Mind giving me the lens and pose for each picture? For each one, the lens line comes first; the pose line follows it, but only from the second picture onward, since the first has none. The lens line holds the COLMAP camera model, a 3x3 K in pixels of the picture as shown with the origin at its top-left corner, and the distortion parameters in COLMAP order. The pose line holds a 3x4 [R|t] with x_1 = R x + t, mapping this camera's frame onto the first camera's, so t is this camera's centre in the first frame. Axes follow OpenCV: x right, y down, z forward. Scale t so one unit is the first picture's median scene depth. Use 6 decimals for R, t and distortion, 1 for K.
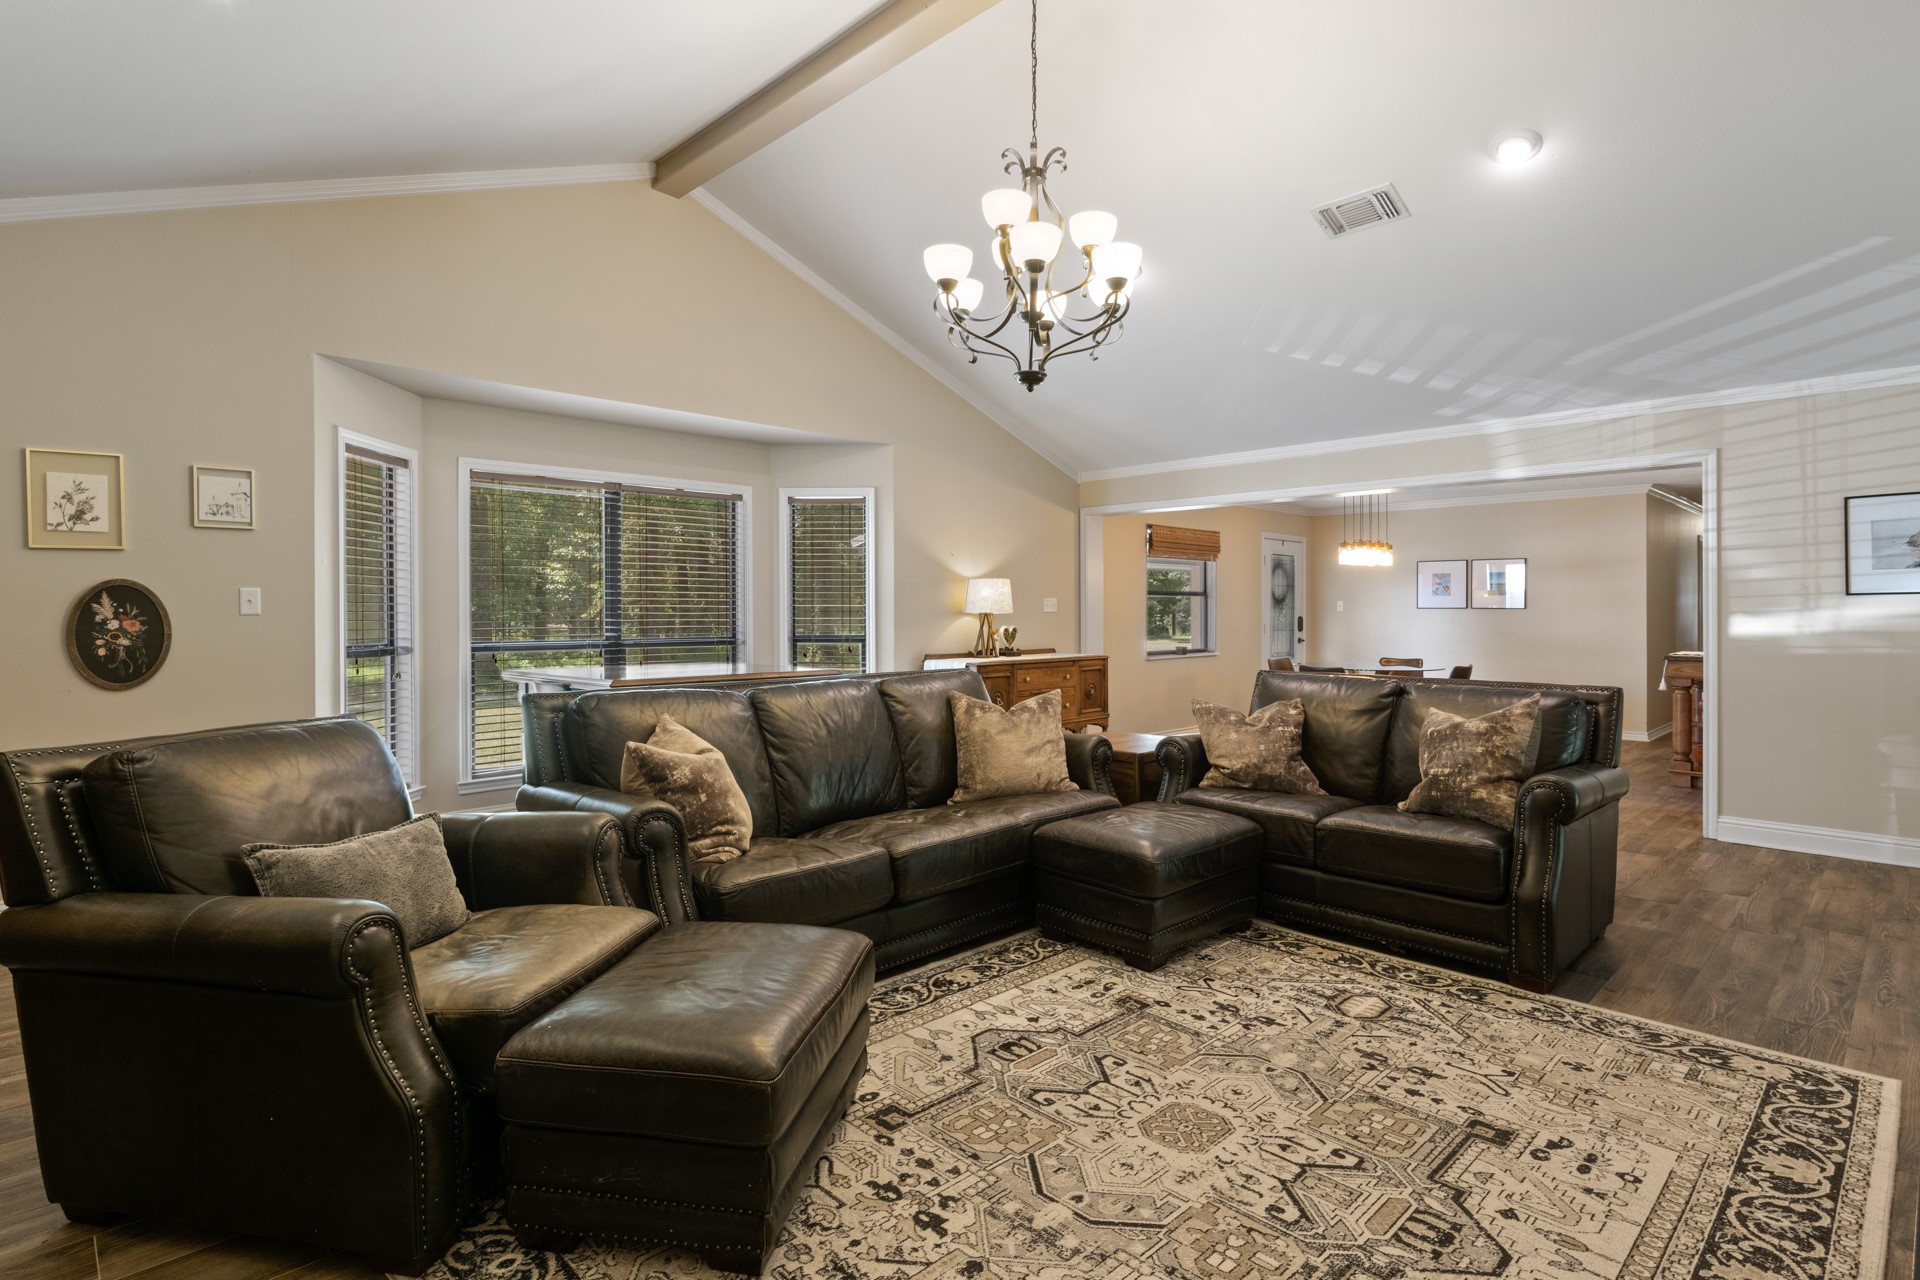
lens RADIAL K [[975.4, 0, 974.5], [0, 975.4, 613.2], [0, 0, 1]] dist [-0.000566, -0.000308]
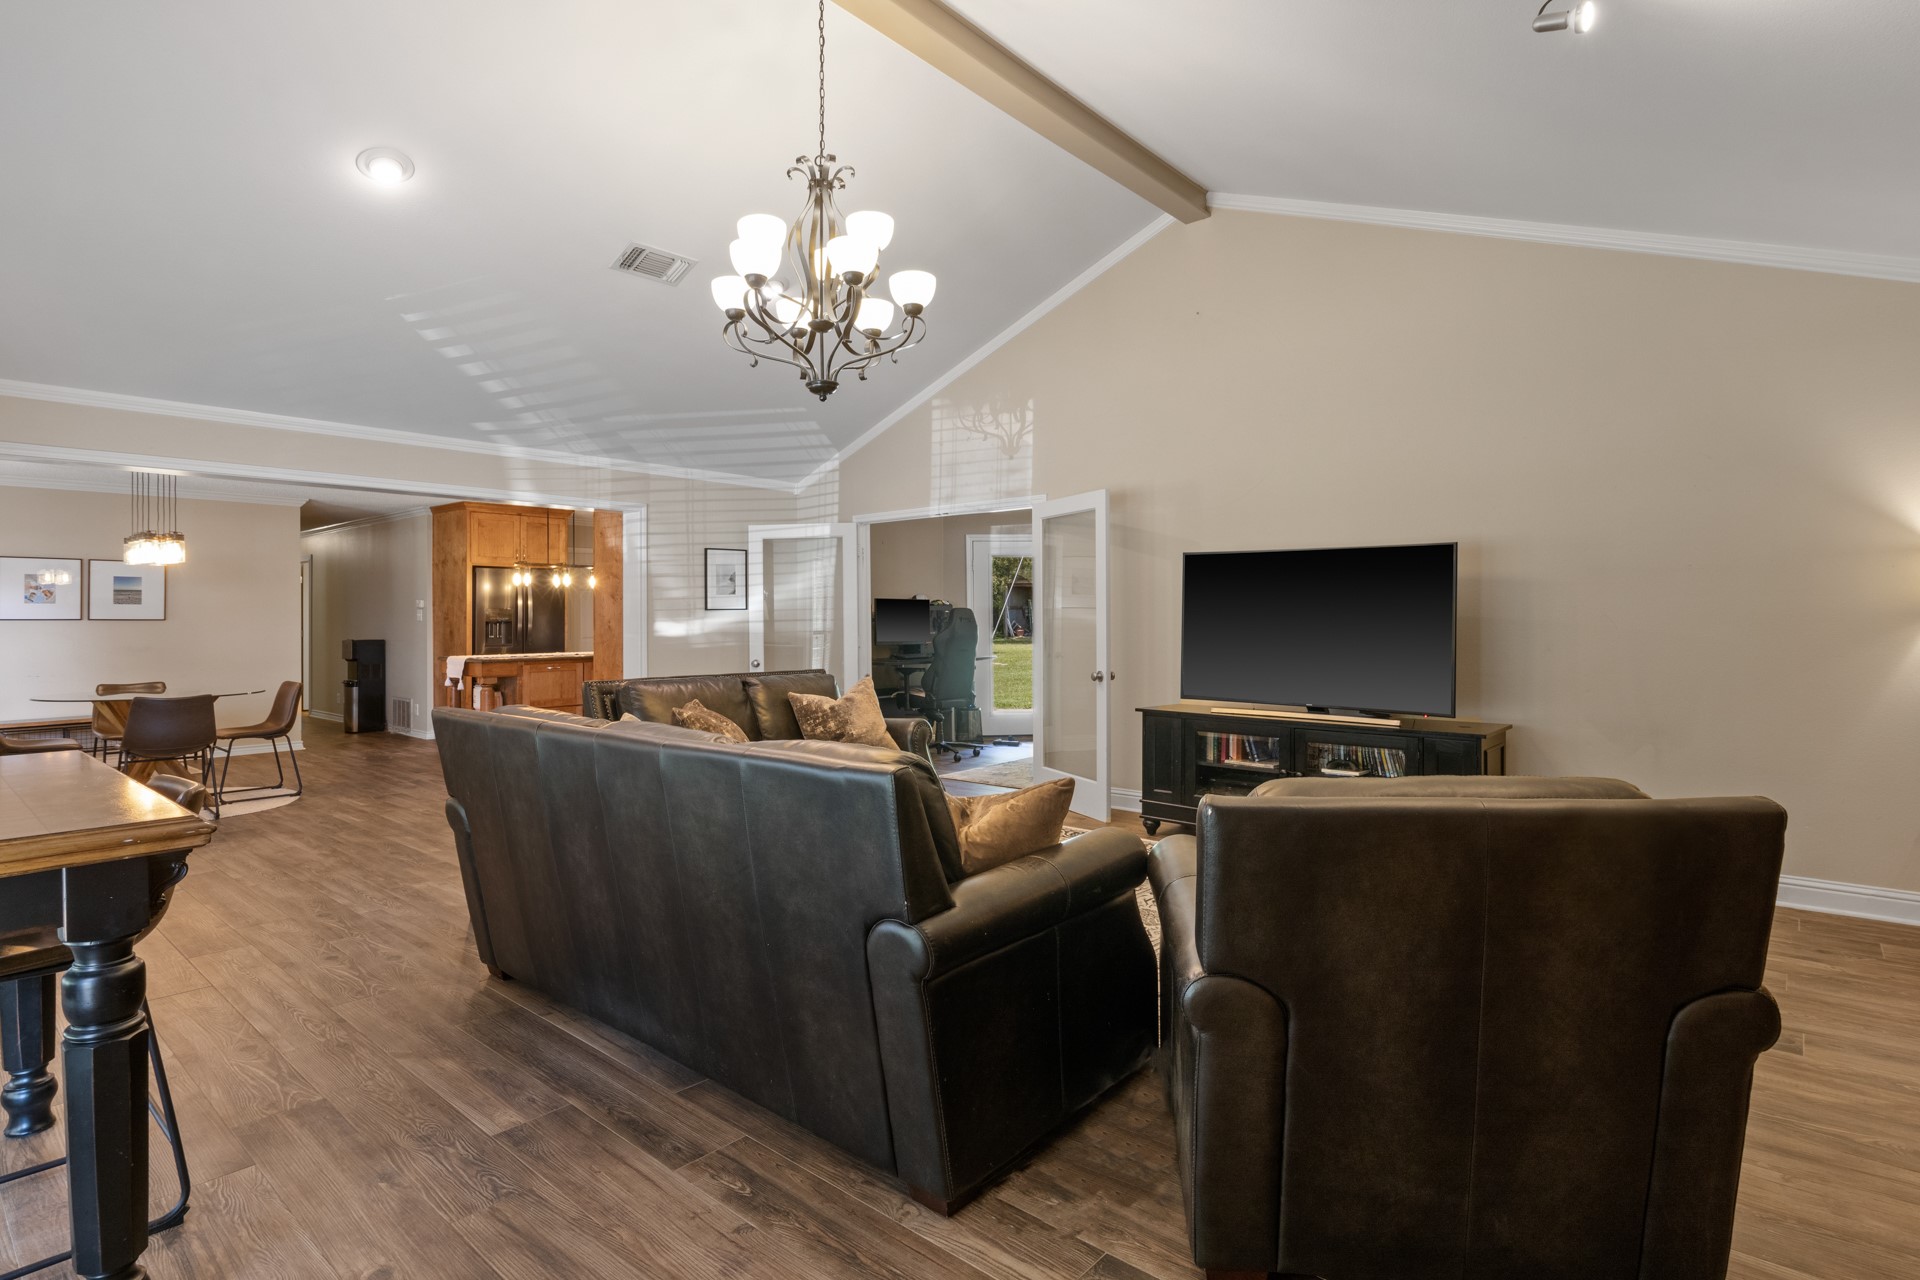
lens RADIAL K [[975.4, 0, 974.5], [0, 975.4, 613.2], [0, 0, 1]] dist [-0.000566, -0.000308]
pose [[-0.077268, 0.008728, 0.996972, -0.695629], [0.007228, 0.999940, -0.008194, 0.002420], [-0.996984, 0.006573, -0.077327, 0.673622]]
